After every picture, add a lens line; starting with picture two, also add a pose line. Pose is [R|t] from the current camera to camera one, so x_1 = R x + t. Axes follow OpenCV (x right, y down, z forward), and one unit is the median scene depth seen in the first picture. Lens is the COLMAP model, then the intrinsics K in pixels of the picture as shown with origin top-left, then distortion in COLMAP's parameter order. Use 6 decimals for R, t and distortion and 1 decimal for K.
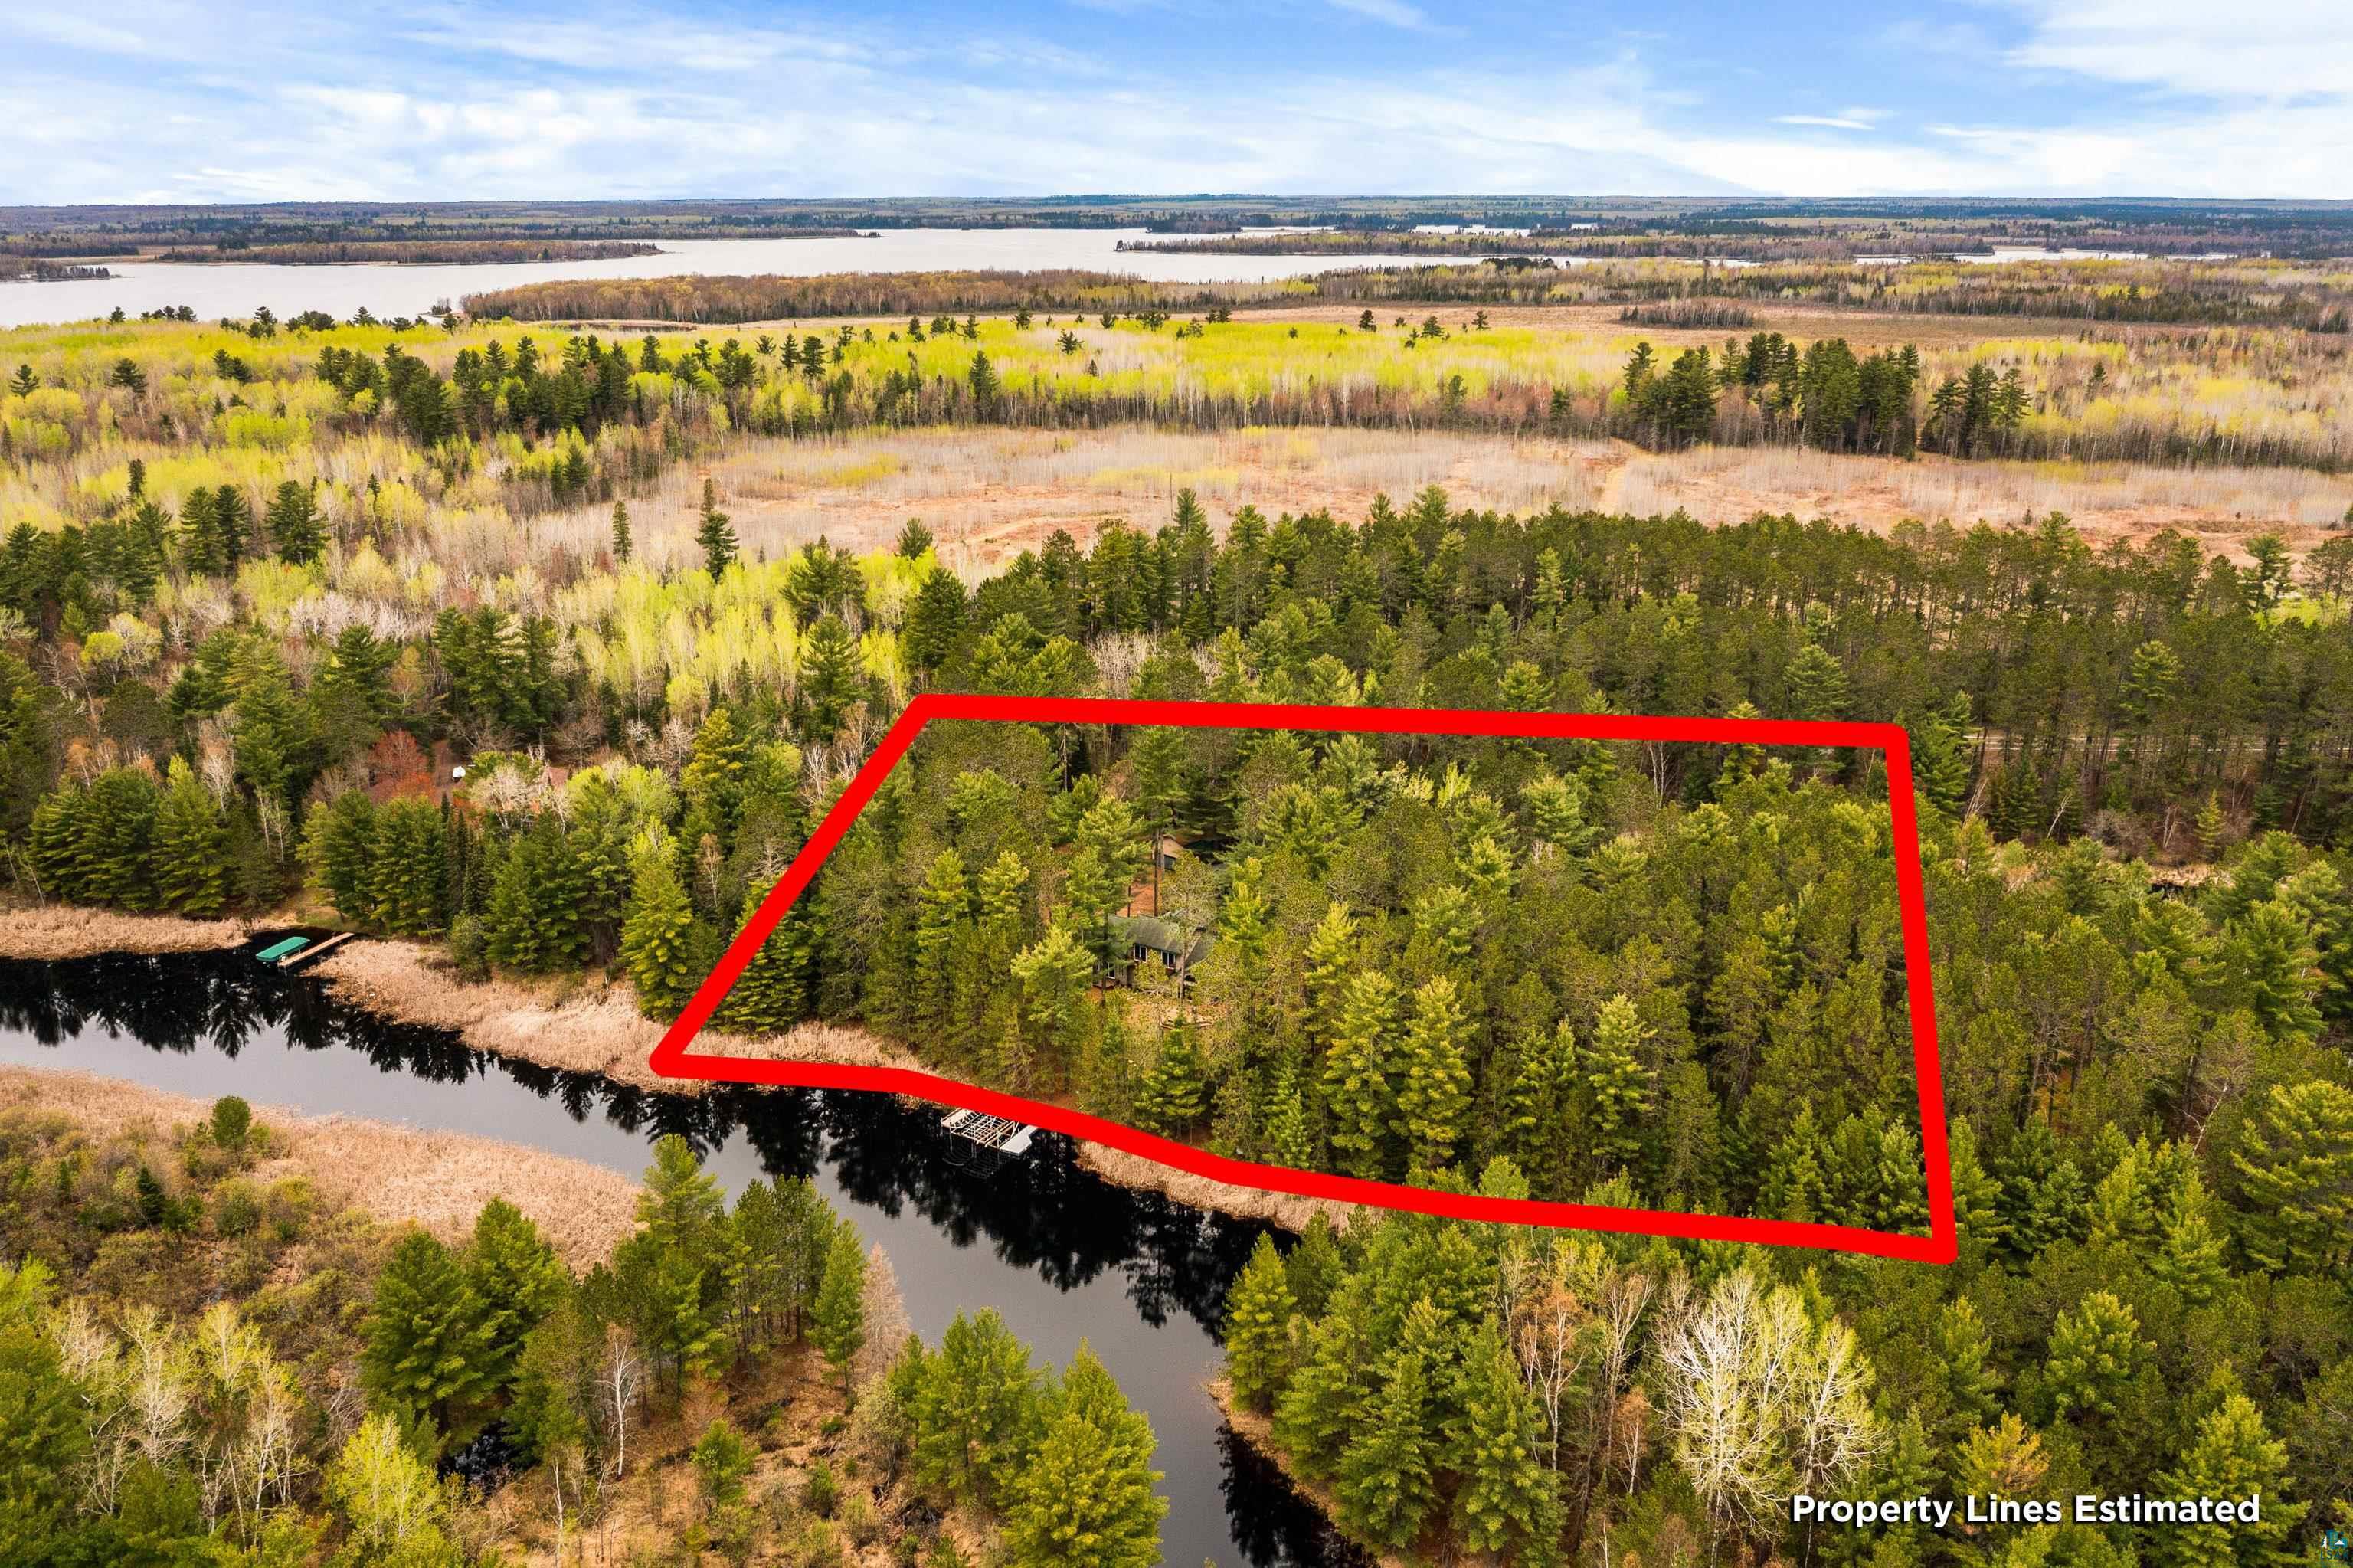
lens RADIAL K [[1839.1, 0, 1184.0], [0, 1839.1, 790.2], [0, 0, 1]] dist [-0.025138, 0.001388]
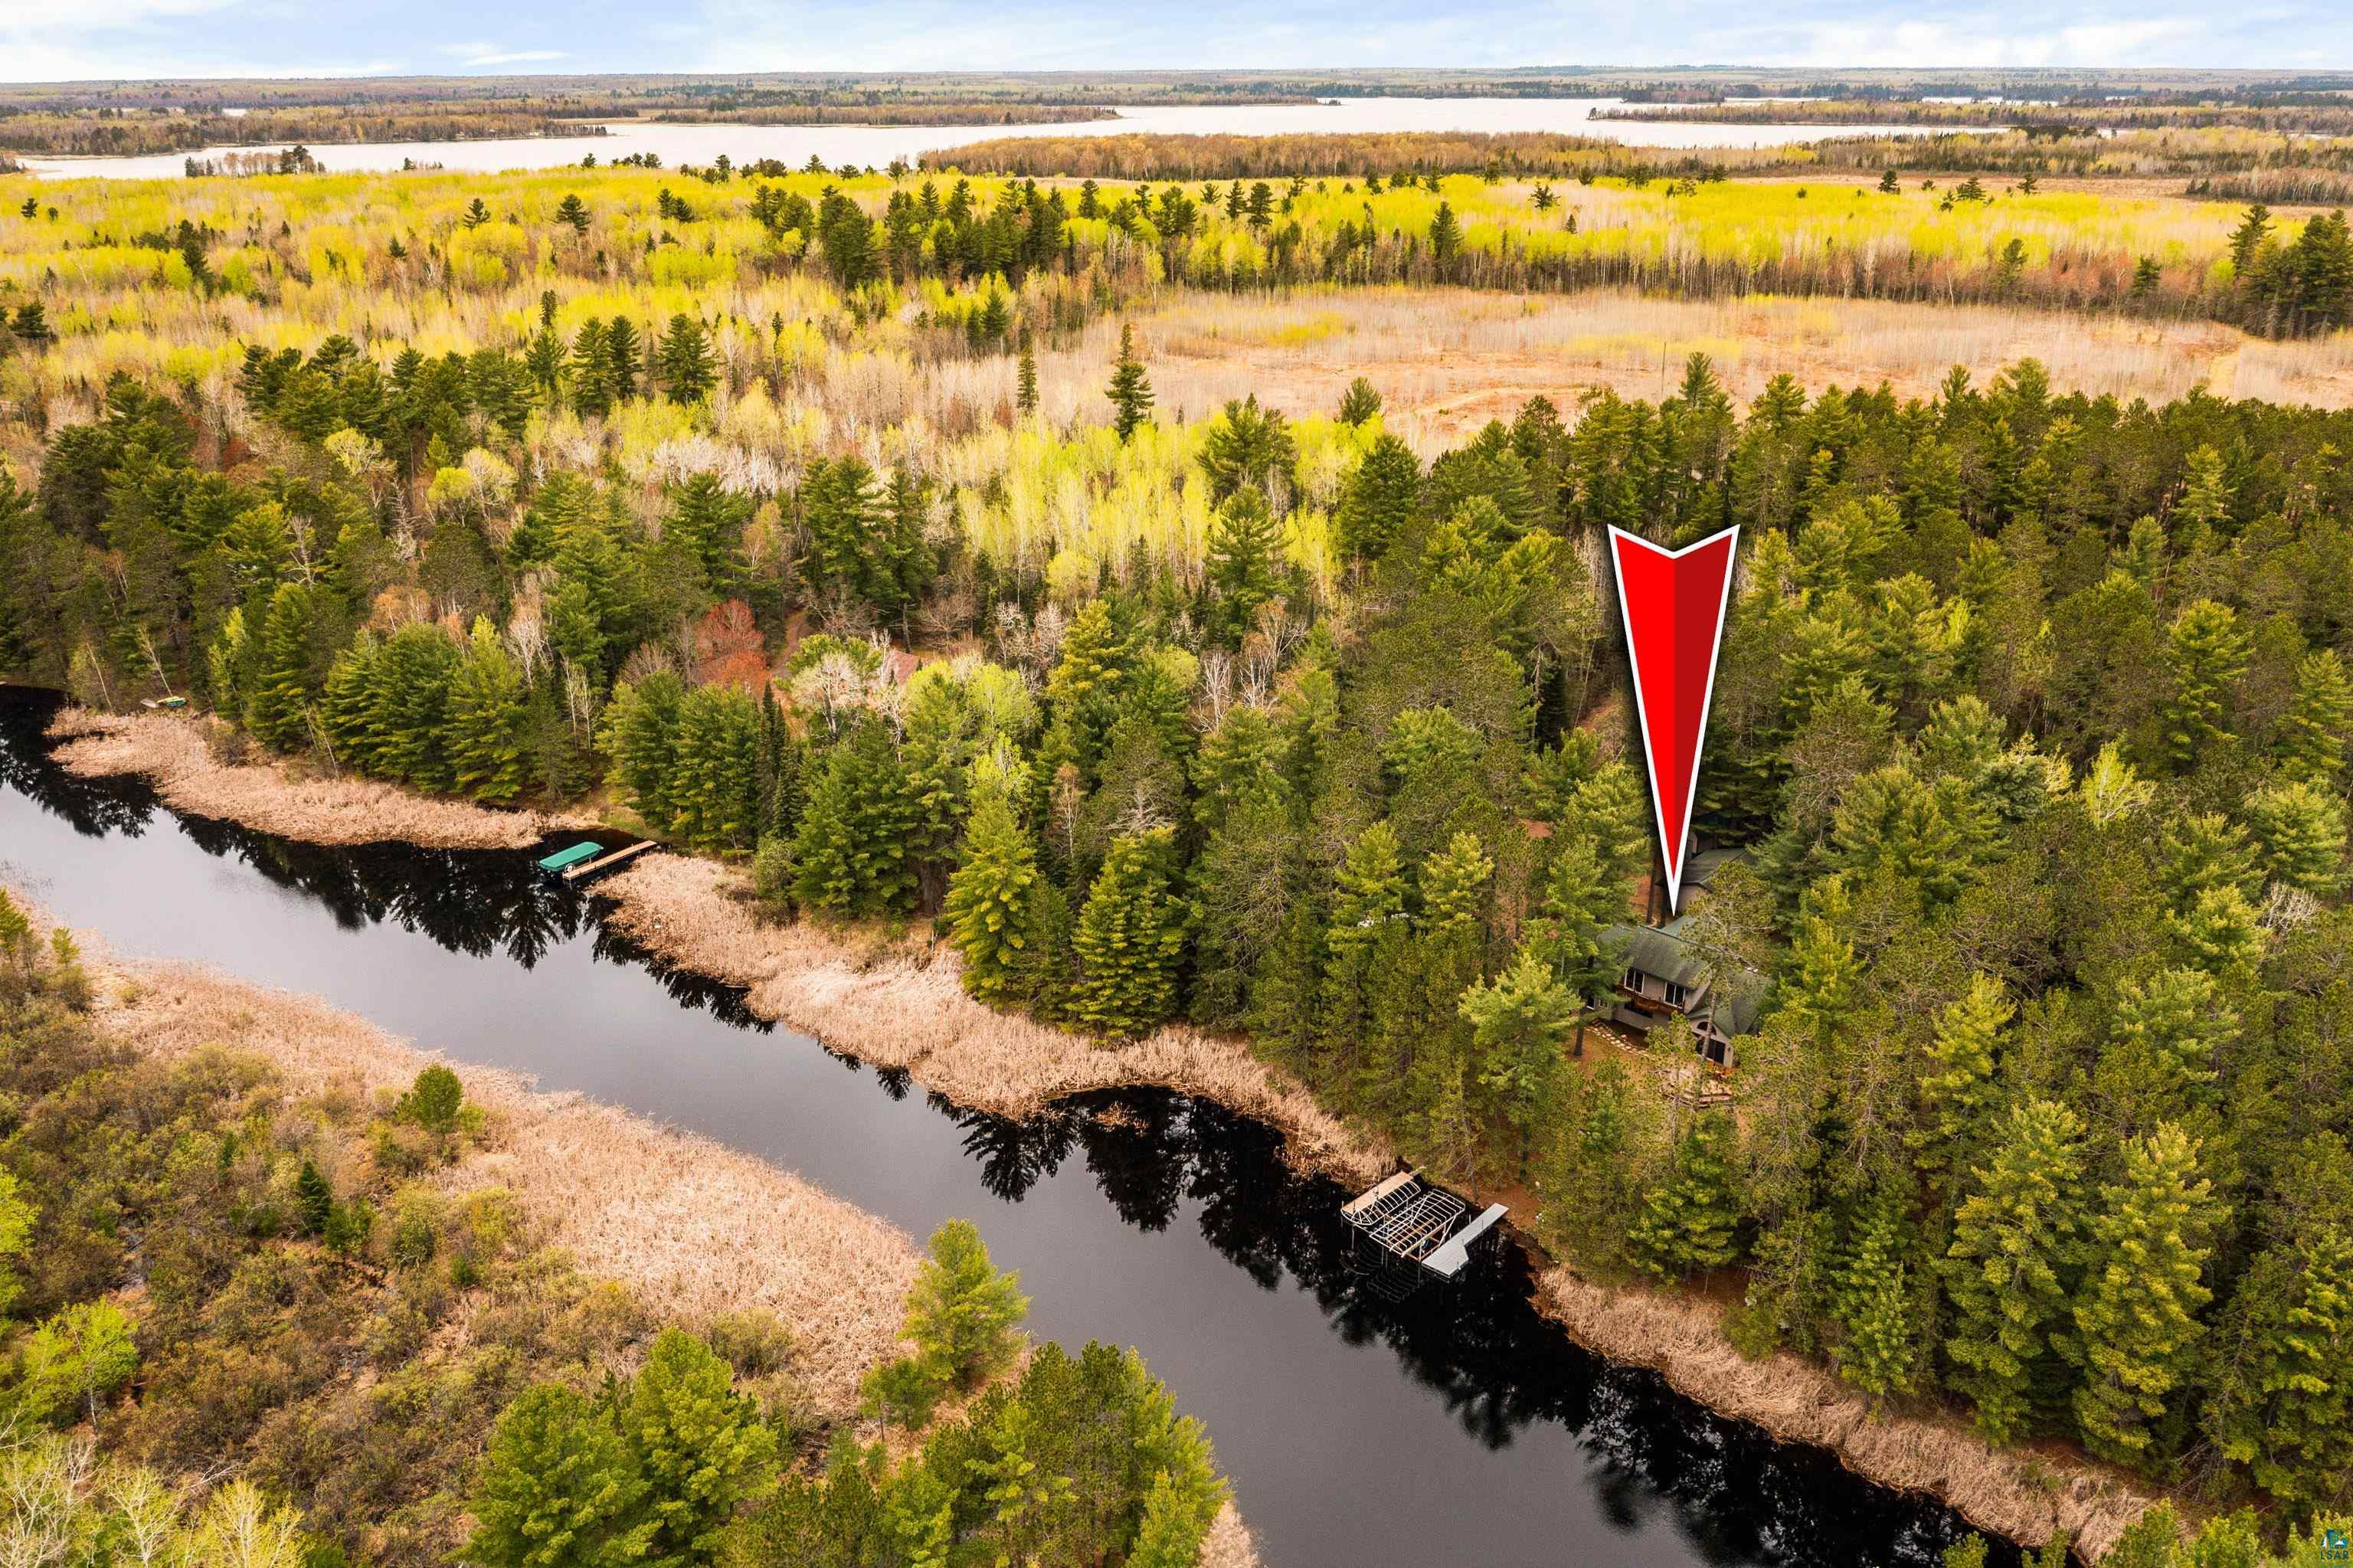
lens RADIAL K [[1839.1, 0, 1172.6], [0, 1839.1, 781.4], [0, 0, 1]] dist [-0.025138, 0.001388]
pose [[0.970587, 0.082993, -0.225995, -0.034042], [-0.070058, 0.995444, 0.064683, -0.017214], [0.230333, -0.046948, 0.971979, 0.210999]]
